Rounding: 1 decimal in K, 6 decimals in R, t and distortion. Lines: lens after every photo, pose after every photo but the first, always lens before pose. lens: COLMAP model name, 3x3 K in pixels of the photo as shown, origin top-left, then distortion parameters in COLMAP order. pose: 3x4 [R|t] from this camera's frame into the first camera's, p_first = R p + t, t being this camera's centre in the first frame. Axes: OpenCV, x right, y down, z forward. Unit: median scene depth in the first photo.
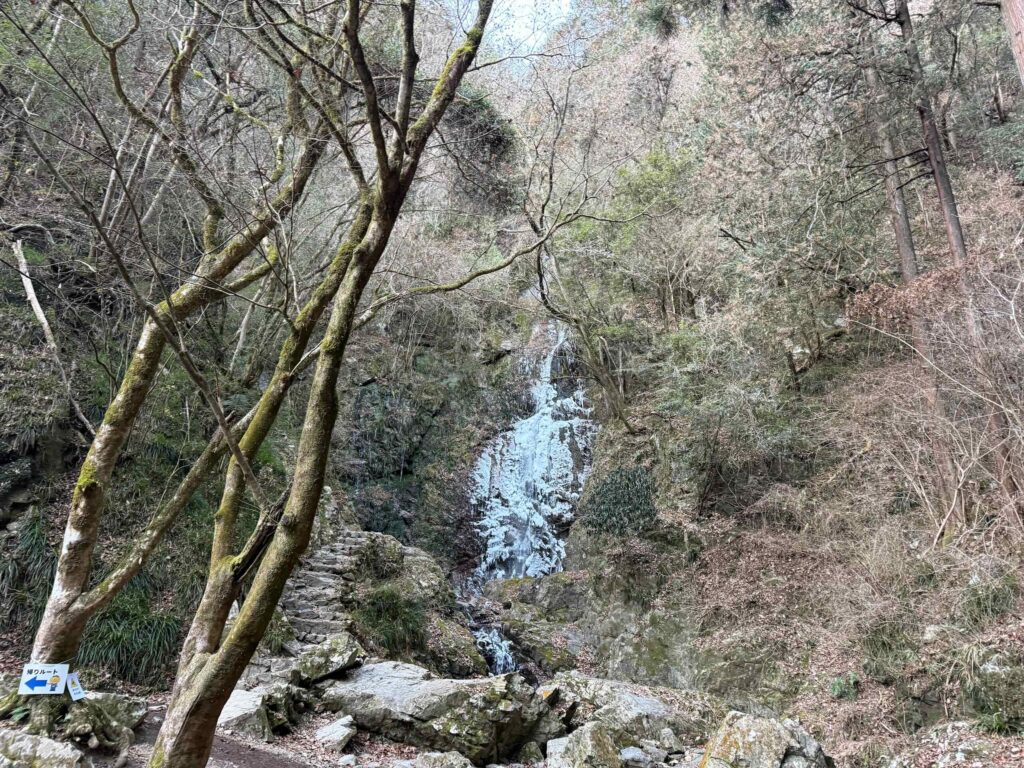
lens RADIAL K [[714.9, 0, 522.8], [0, 714.9, 380.9], [0, 0, 1]] dist [0.144636, -0.240912]
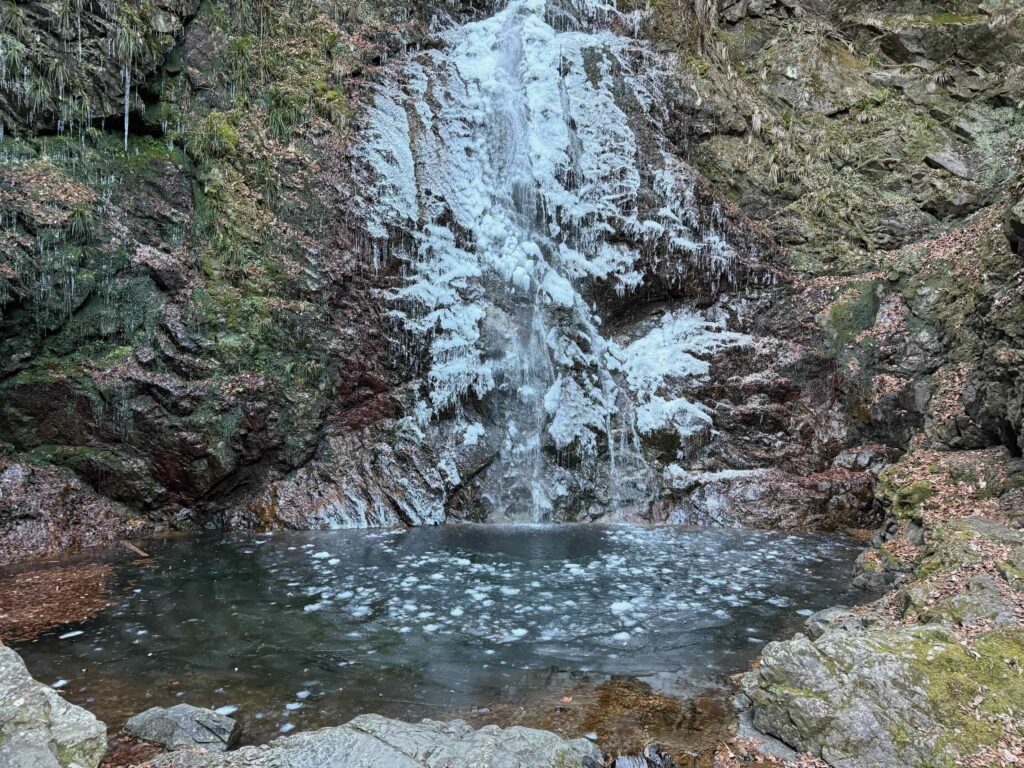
lens RADIAL K [[714.9, 0, 522.8], [0, 714.9, 380.9], [0, 0, 1]] dist [0.144636, -0.240912]
pose [[0.934470, -0.025594, 0.355121, -0.132406], [-0.096717, 0.941660, 0.322369, 0.122022], [-0.342654, -0.335591, 0.877478, 0.673000]]
